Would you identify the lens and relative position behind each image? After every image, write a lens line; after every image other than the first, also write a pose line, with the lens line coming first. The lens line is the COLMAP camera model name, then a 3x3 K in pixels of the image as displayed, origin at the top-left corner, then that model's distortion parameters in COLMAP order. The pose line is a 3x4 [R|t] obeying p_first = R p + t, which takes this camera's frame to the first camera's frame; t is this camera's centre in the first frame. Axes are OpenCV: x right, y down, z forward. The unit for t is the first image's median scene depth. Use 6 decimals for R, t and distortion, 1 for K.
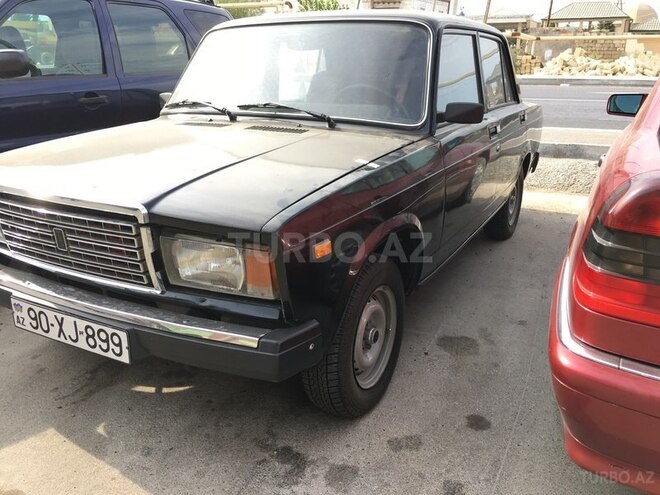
lens RADIAL K [[566.8, 0, 324.7], [0, 566.8, 245.9], [0, 0, 1]] dist [0.092152, -0.142327]
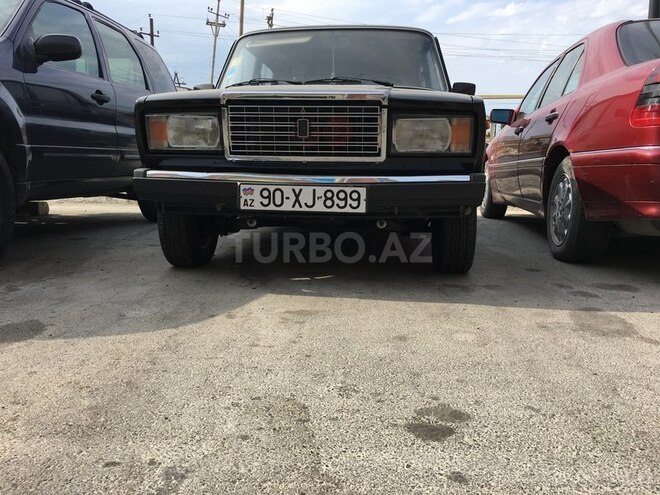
lens RADIAL K [[566.8, 0, 324.7], [0, 566.8, 245.9], [0, 0, 1]] dist [0.092152, -0.142327]
pose [[0.914477, -0.059536, 0.400234, -0.917704], [0.117914, 0.985397, -0.122836, 0.411871], [-0.387076, 0.159524, 0.908143, -0.181386]]
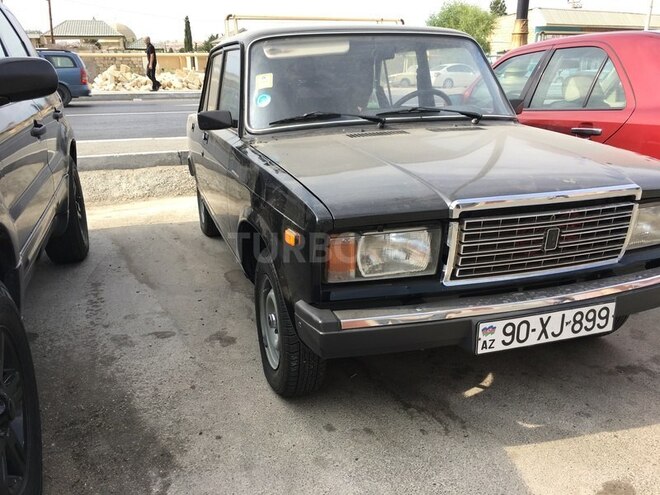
lens RADIAL K [[566.8, 0, 324.7], [0, 566.8, 245.9], [0, 0, 1]] dist [0.092152, -0.142327]
pose [[0.677500, -0.224069, 0.700561, -1.382632], [0.243232, 0.967133, 0.074104, -0.165504], [-0.694141, 0.120193, 0.709734, 0.528910]]
